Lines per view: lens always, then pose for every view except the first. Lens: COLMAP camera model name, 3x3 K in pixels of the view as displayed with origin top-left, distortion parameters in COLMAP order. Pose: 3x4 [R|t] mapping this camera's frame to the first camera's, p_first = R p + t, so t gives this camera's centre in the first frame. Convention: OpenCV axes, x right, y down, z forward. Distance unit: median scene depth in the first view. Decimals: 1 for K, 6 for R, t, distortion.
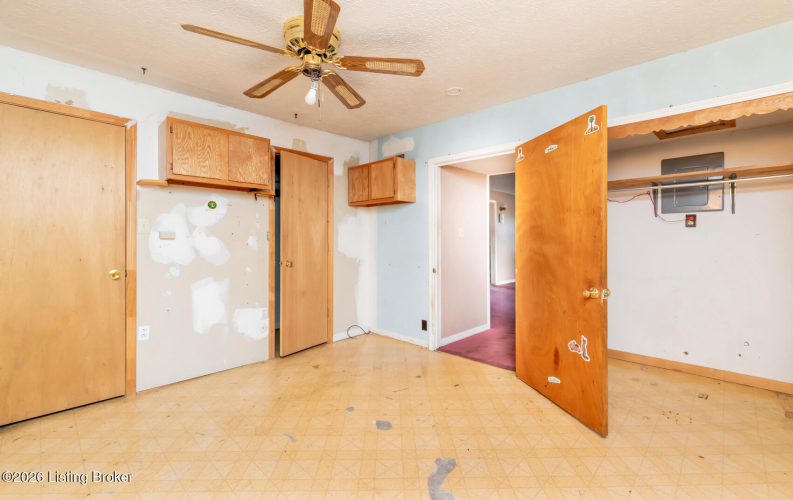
lens RADIAL K [[344.0, 0, 398.0], [0, 344.0, 246.0], [0, 0, 1]] dist [0.001057, 0.000246]
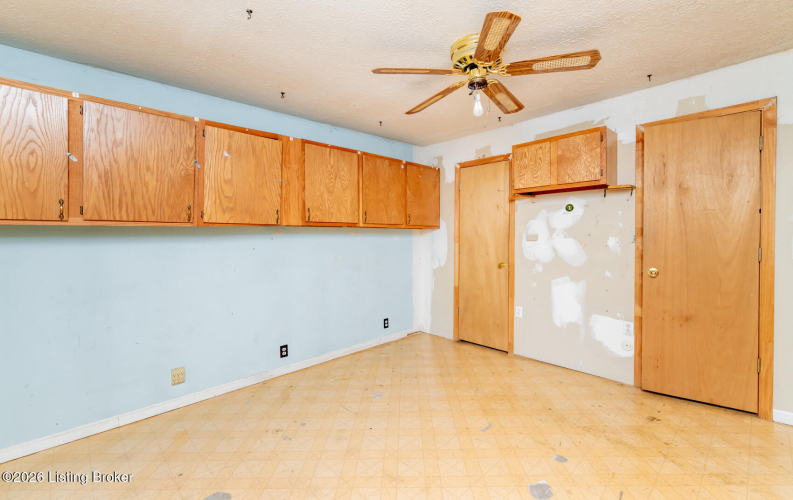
lens RADIAL K [[344.0, 0, 398.0], [0, 344.0, 246.0], [0, 0, 1]] dist [0.001057, 0.000246]
pose [[-0.044002, 0.026099, -0.998690, 0.544491], [-0.007396, 0.999623, 0.026449, -0.028264], [0.999004, 0.008550, -0.043793, 0.543103]]
